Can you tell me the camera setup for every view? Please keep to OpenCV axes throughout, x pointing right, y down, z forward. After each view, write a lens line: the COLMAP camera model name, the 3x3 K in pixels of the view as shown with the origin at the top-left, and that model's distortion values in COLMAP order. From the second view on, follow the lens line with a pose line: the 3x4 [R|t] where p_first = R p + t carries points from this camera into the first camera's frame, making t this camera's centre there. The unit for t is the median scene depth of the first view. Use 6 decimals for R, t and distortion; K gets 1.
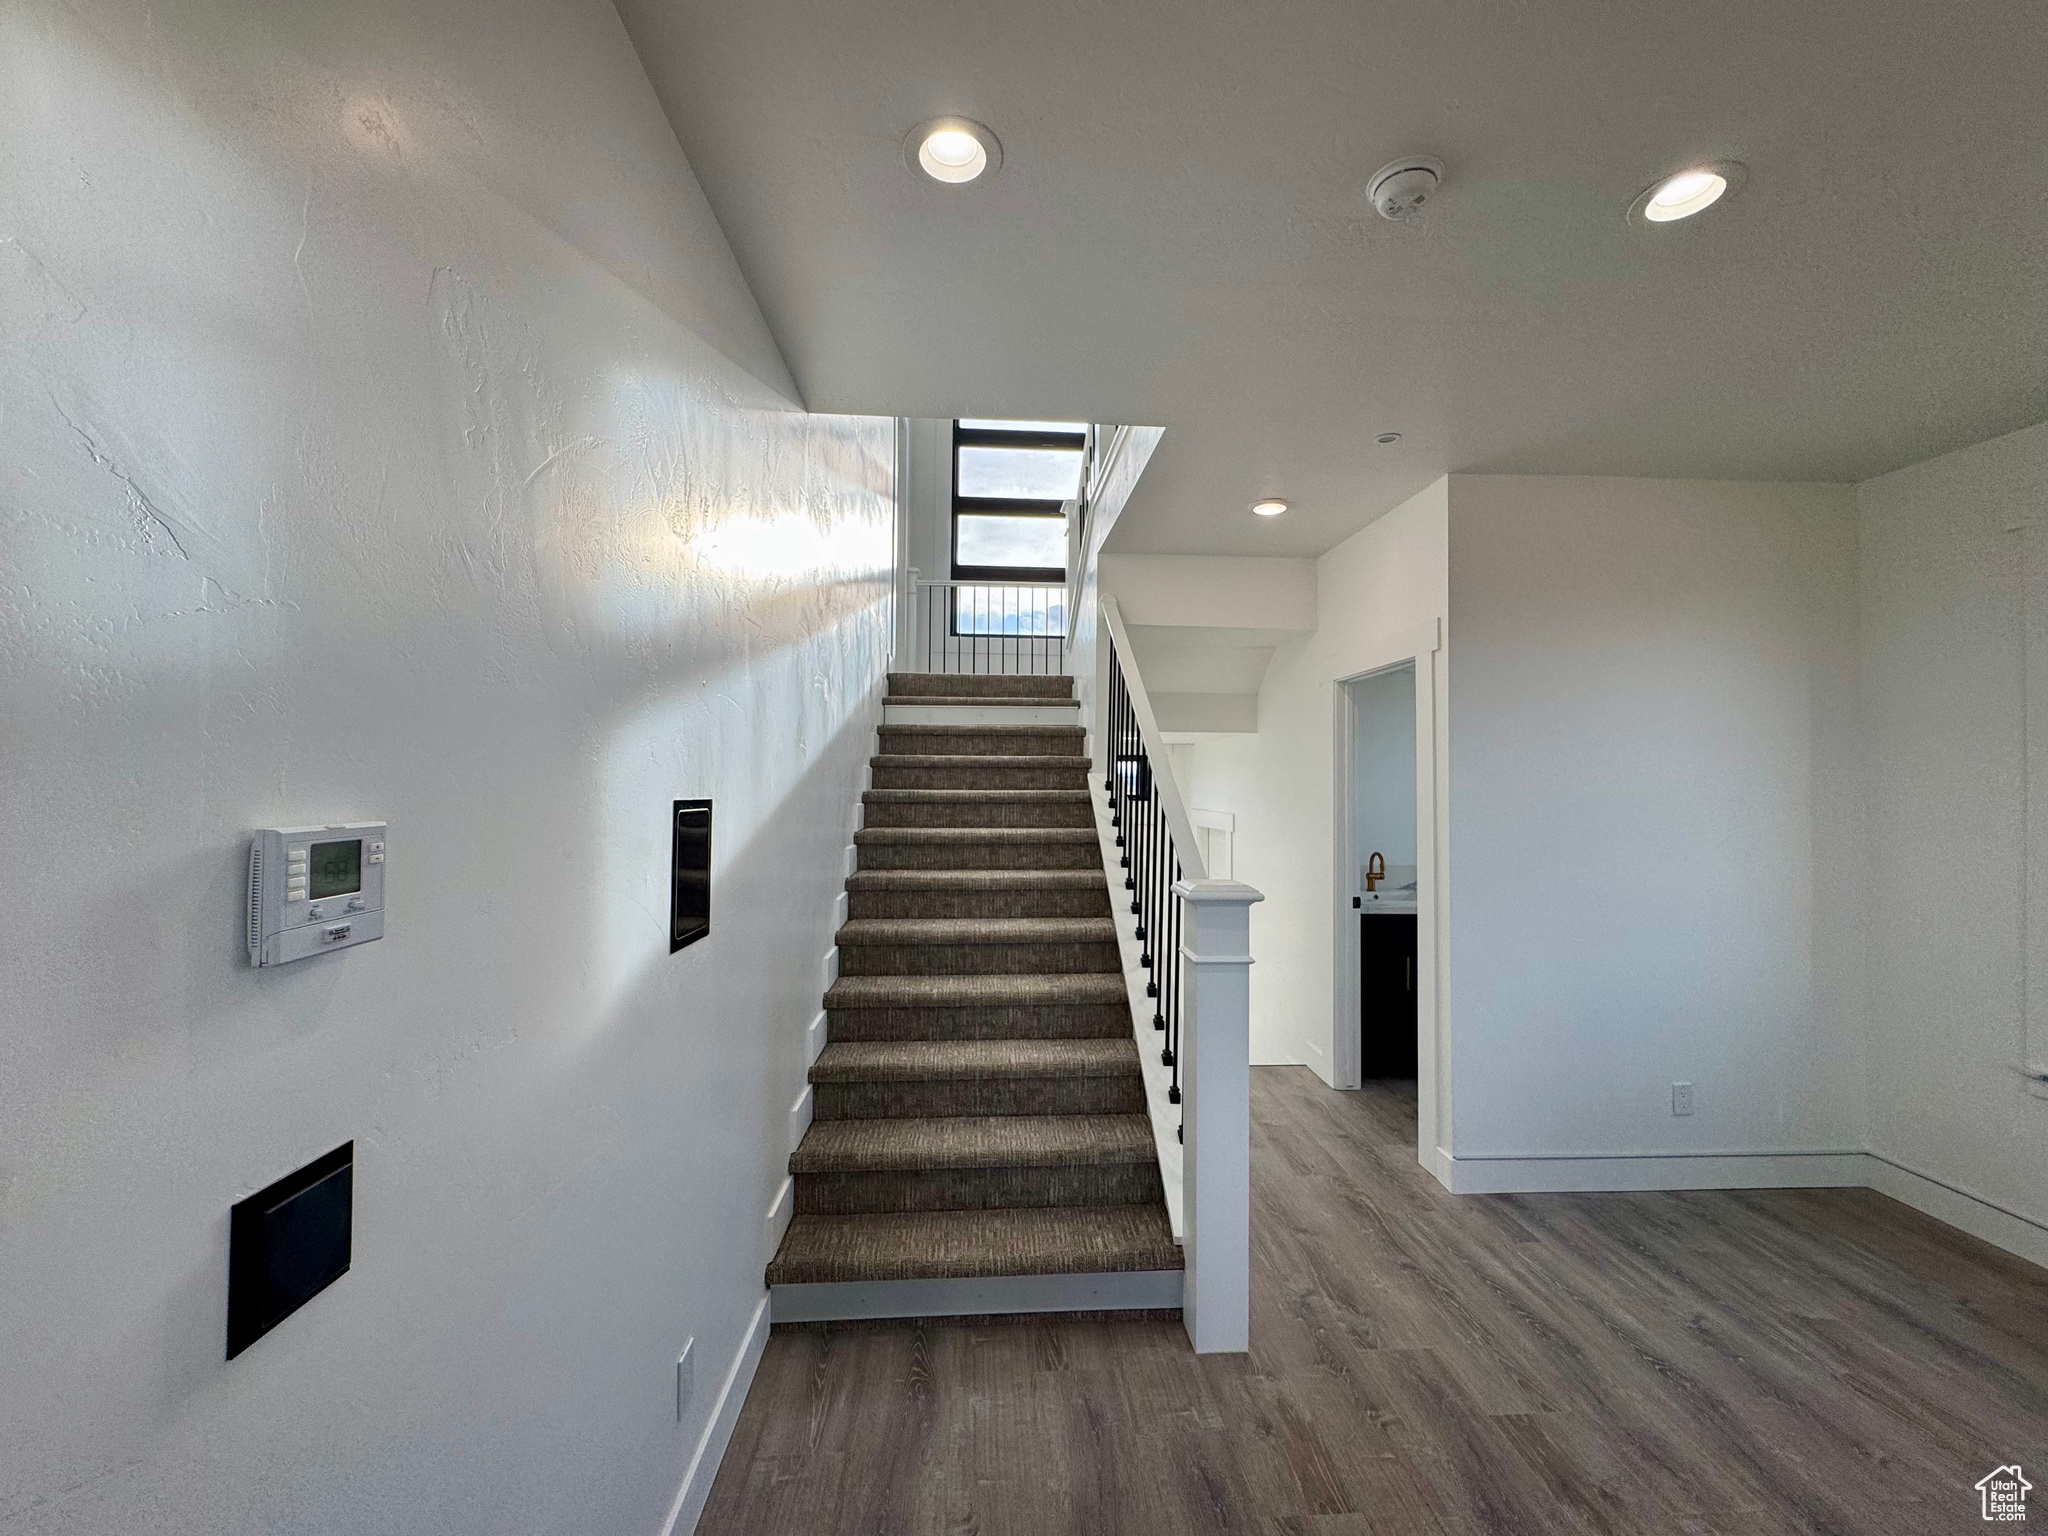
lens RADIAL K [[817.5, 0, 1014.1], [0, 817.5, 770.0], [0, 0, 1]] dist [-0.003746, -0.000108]
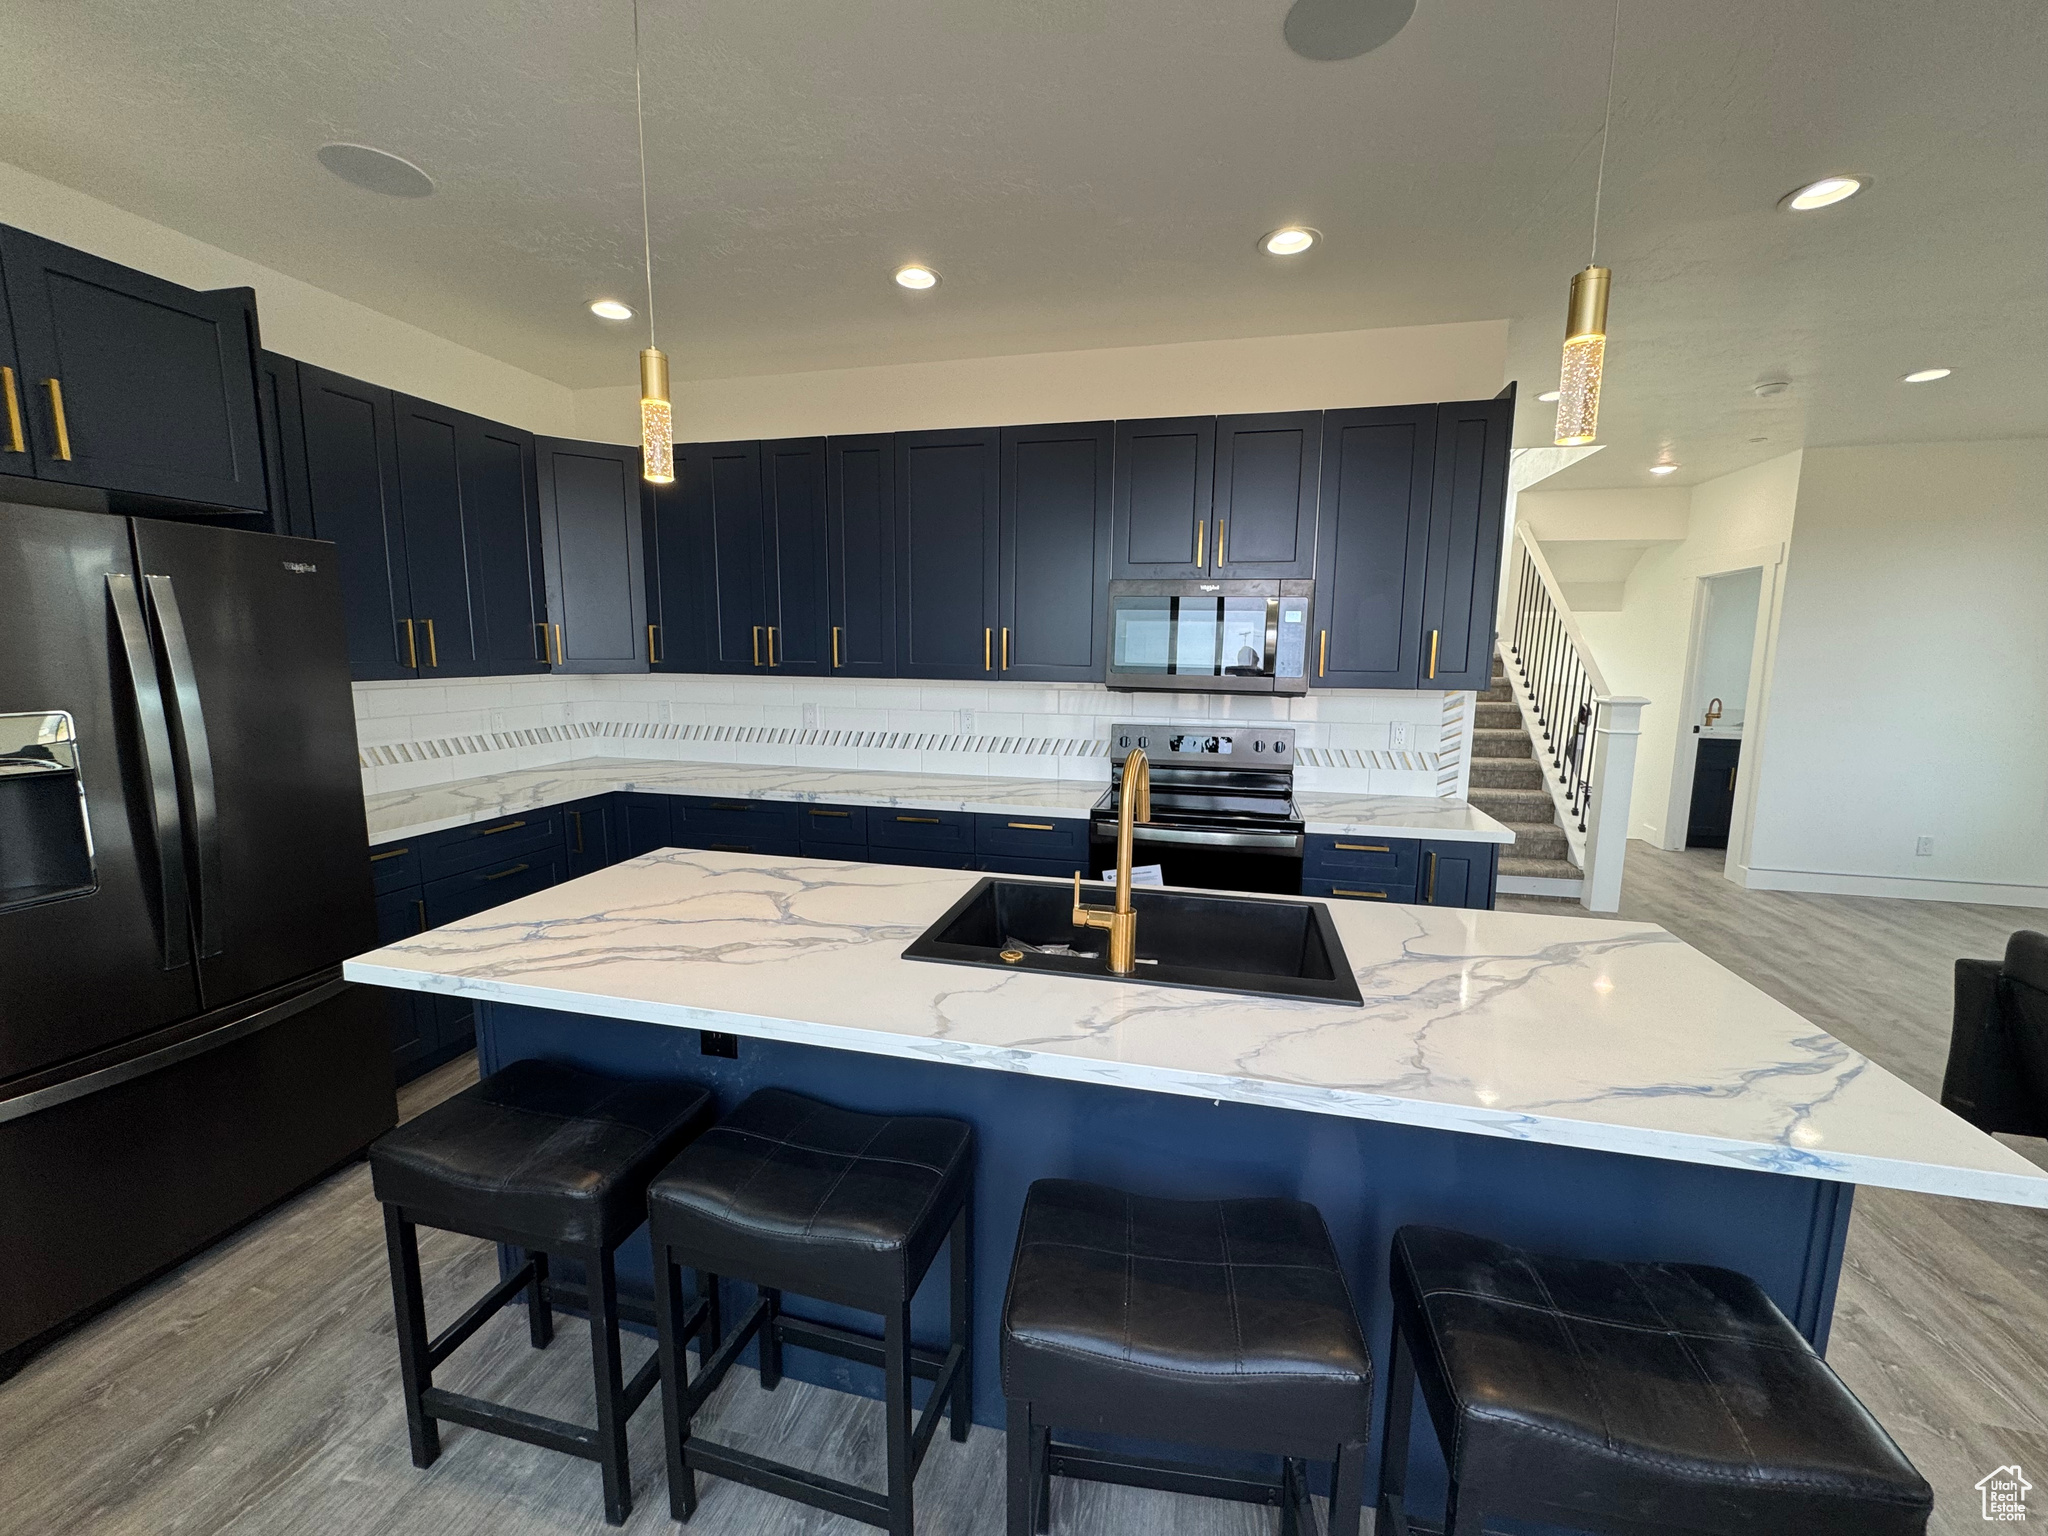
lens RADIAL K [[817.5, 0, 1037.9], [0, 817.5, 769.4], [0, 0, 1]] dist [-0.003746, -0.000108]
pose [[0.962996, 0.042411, -0.266158, -0.334670], [-0.001006, 0.988100, 0.153809, 0.006131], [0.269514, -0.147850, 0.951579, -0.740902]]
